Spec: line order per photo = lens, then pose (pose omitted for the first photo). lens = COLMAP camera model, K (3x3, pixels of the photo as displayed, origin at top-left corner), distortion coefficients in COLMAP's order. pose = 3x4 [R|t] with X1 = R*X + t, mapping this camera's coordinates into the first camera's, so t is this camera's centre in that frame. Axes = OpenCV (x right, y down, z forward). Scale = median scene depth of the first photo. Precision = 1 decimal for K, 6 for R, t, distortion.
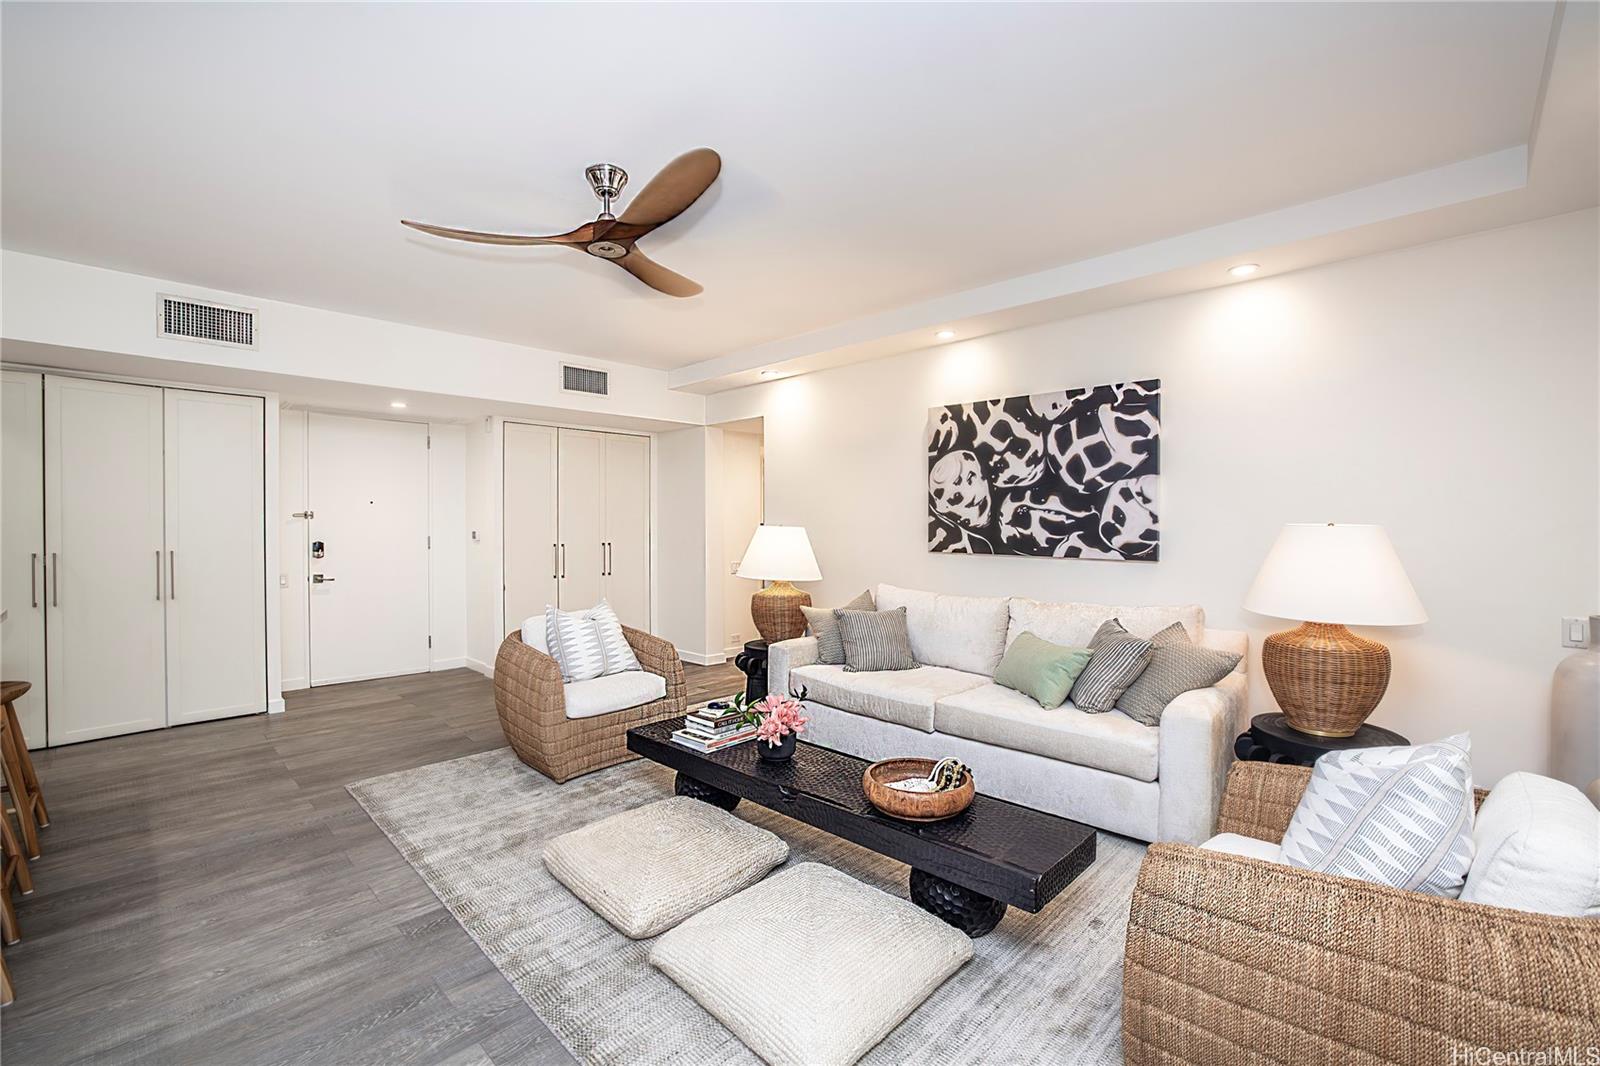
lens RADIAL K [[684.5, 0, 800.0], [0, 684.5, 533.0], [0, 0, 1]] dist [-0.054547, 0.018827]
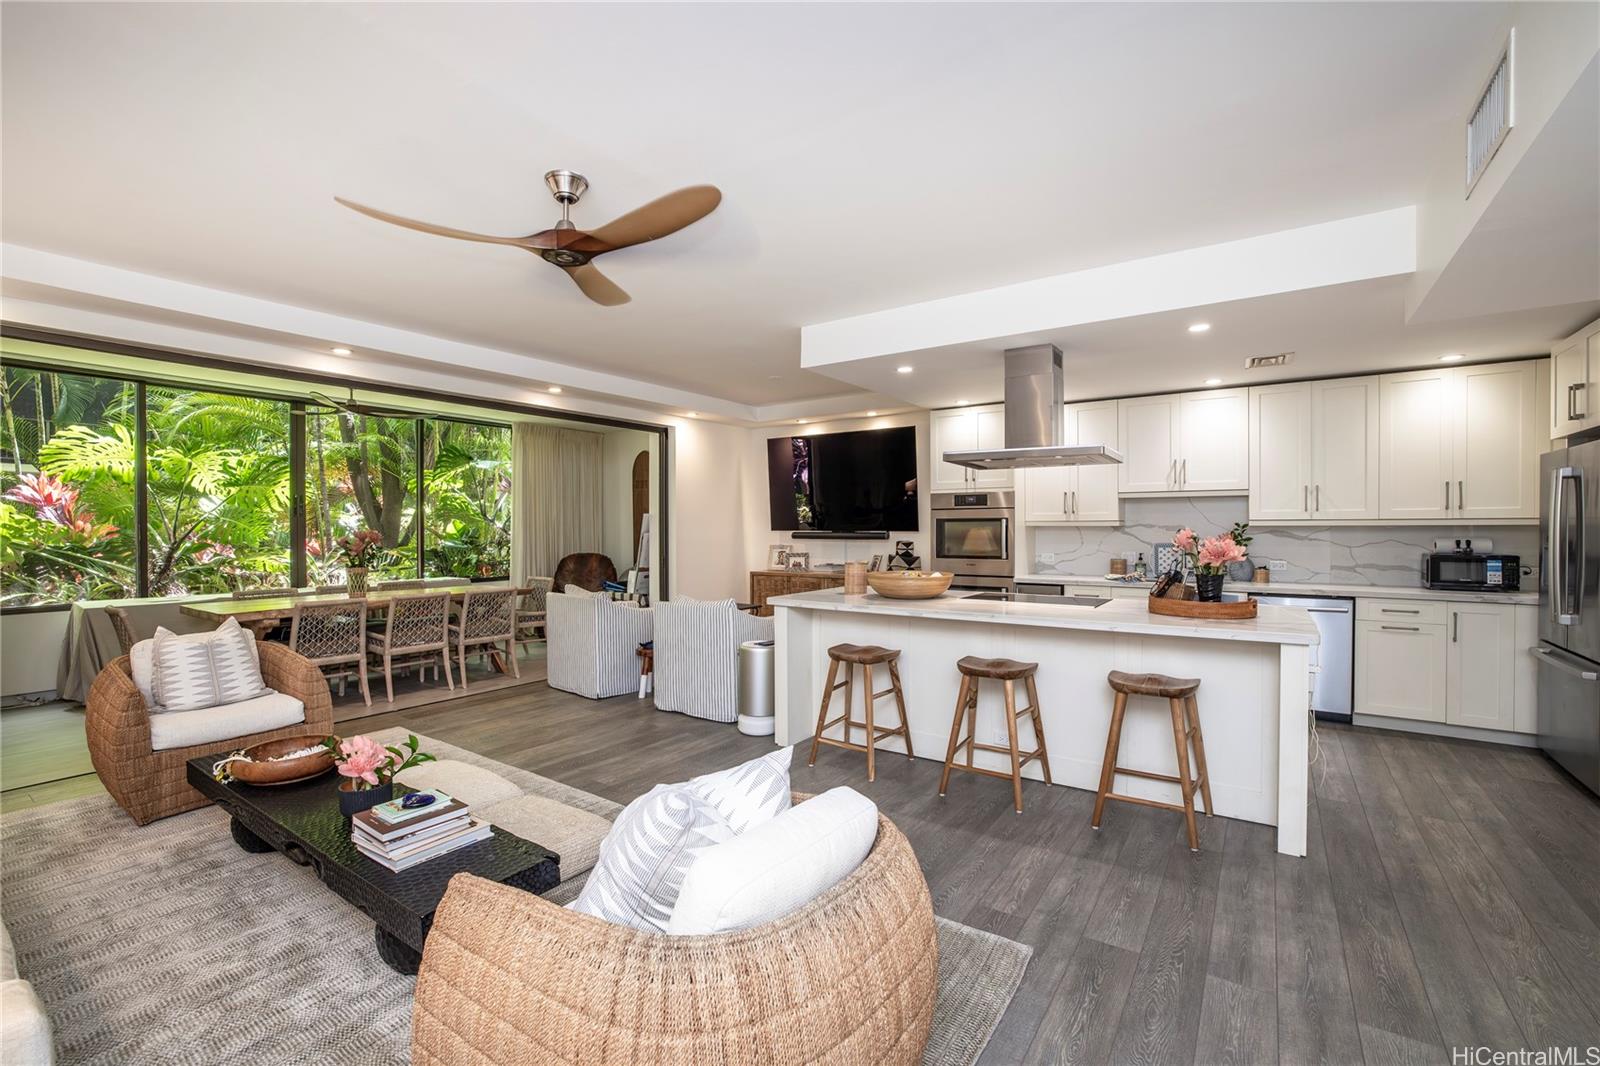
lens RADIAL K [[684.5, 0, 800.0], [0, 684.5, 533.0], [0, 0, 1]] dist [-0.054547, 0.018827]
pose [[-0.986627, 0.002893, -0.162971, -0.294996], [0.000011, 0.999844, 0.017678, -0.023567], [0.162996, 0.017440, -0.986473, 1.296076]]
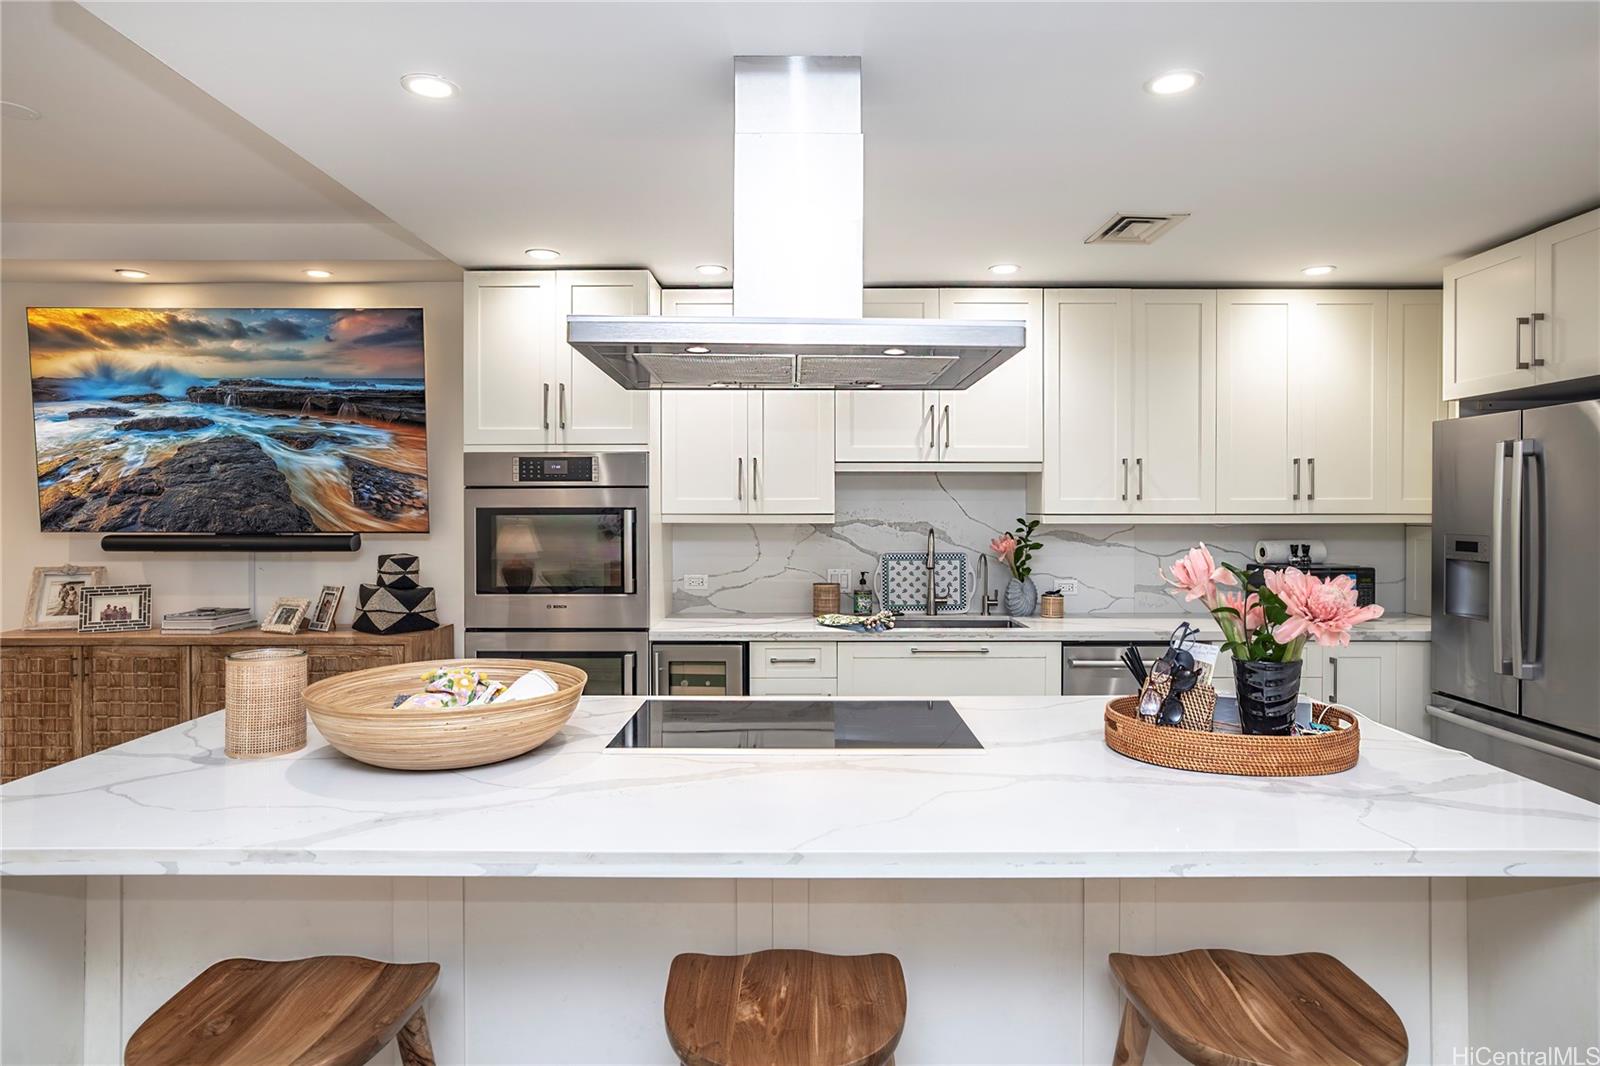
lens RADIAL K [[911.1, 0, 804.4], [0, 911.1, 517.6], [0, 0, 1]] dist [-0.003299, 0.000018]
pose [[-0.722498, 0.002002, -0.691370, -0.438945], [-0.007453, 0.999915, 0.010684, -0.030666], [0.691332, 0.012872, -0.722422, 0.753993]]
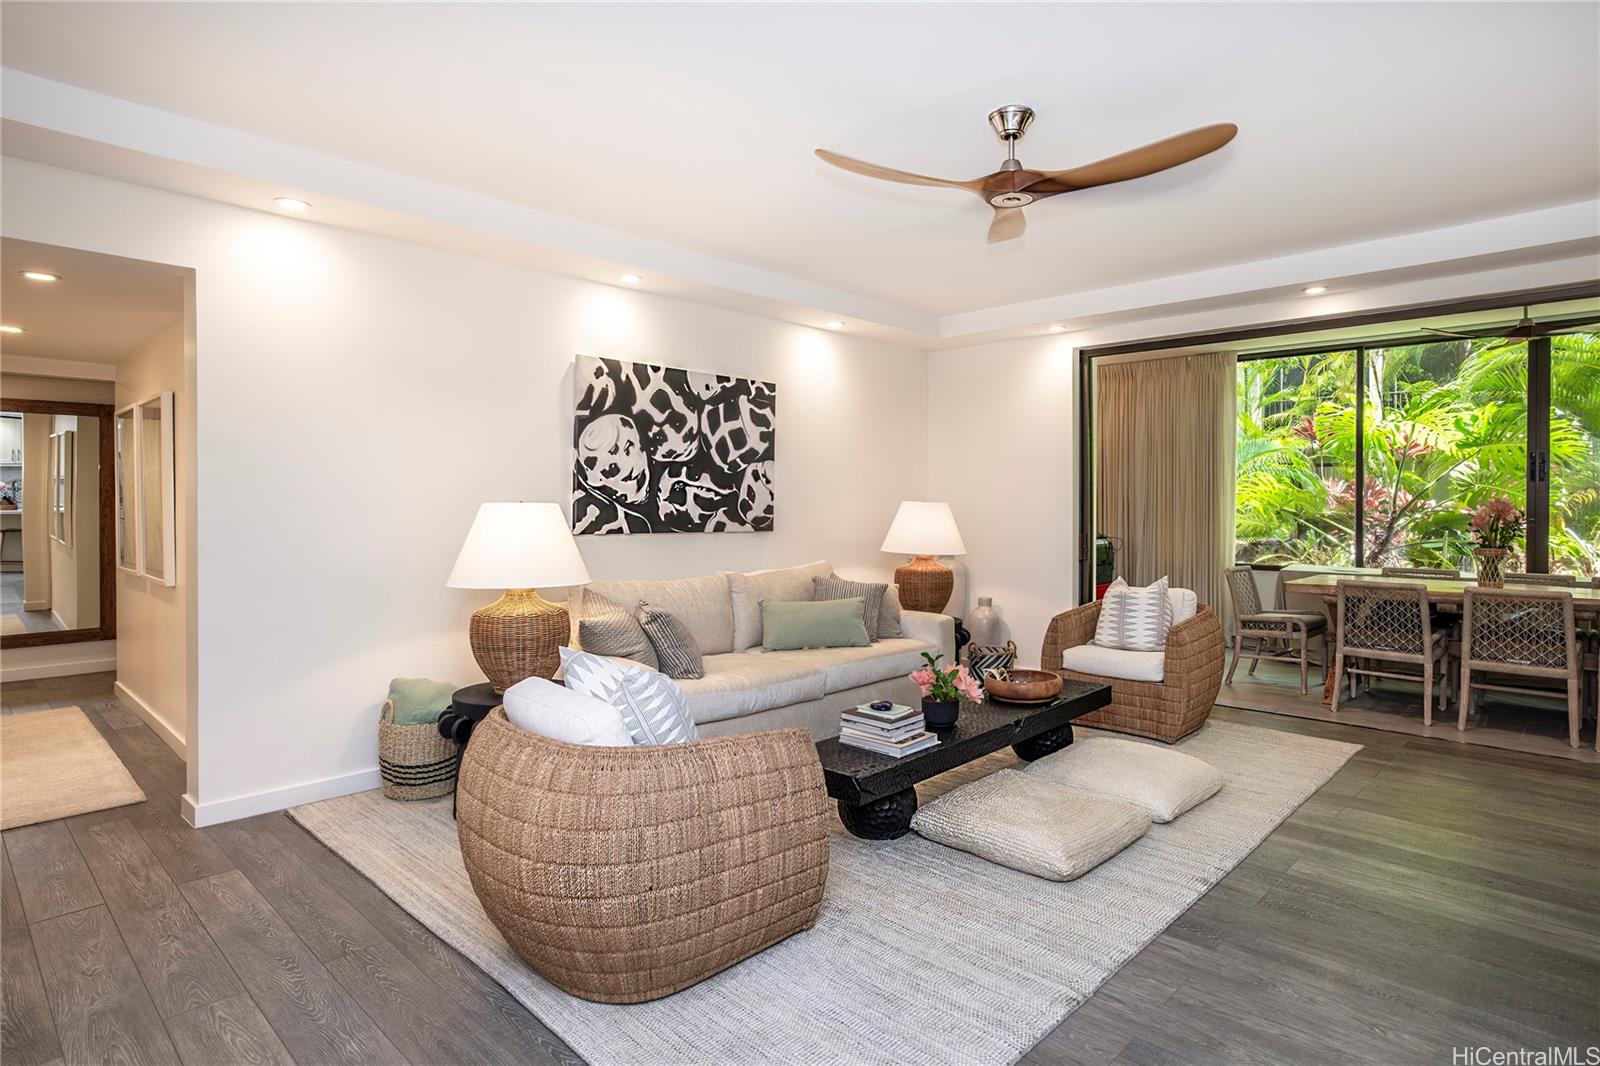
lens RADIAL K [[862.2, 0, 836.0], [0, 862.2, 511.7], [0, 0, 1]] dist [-0.005062, -0.000143]
pose [[-0.024451, -0.011352, 0.999637, -0.925018], [0.009835, 0.999884, 0.011595, -0.009136], [-0.999653, 0.010115, -0.024336, 0.811517]]
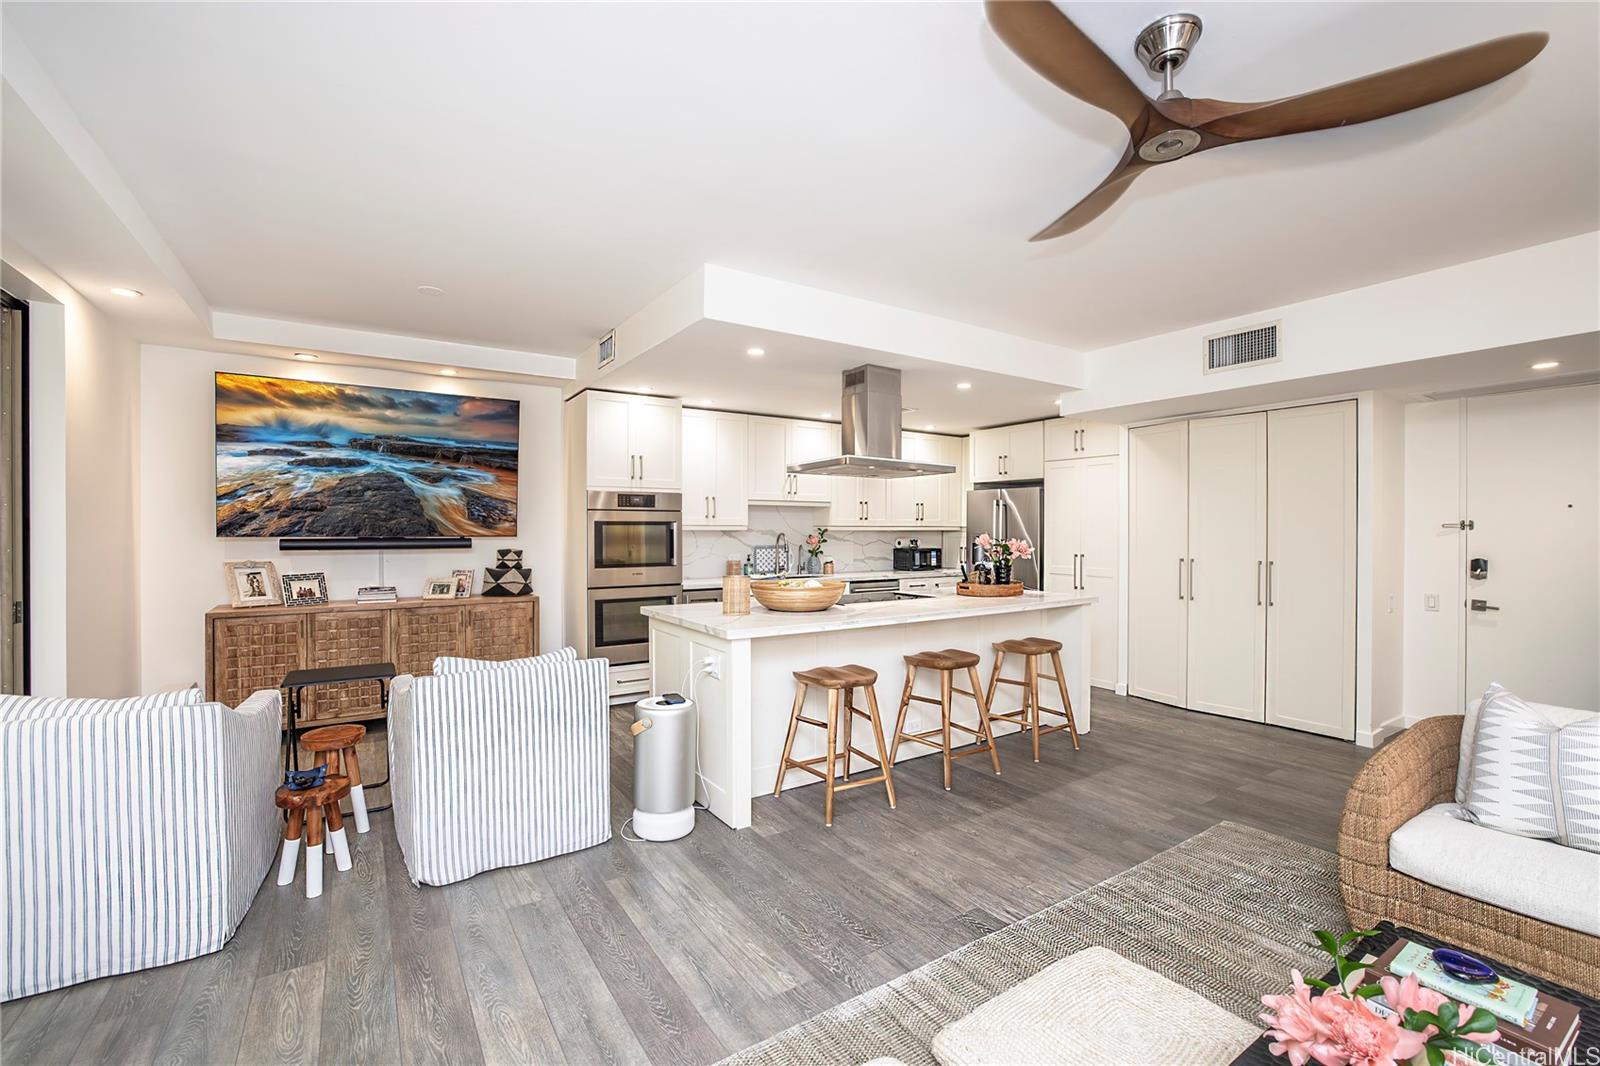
lens RADIAL K [[684.5, 0, 800.0], [0, 684.5, 533.0], [0, 0, 1]] dist [-0.054547, 0.018827]
pose [[-0.218232, 0.004026, -0.975889, 0.288704], [-0.010302, 0.999926, 0.006429, -0.018758], [0.975842, 0.011457, -0.218175, 0.504275]]
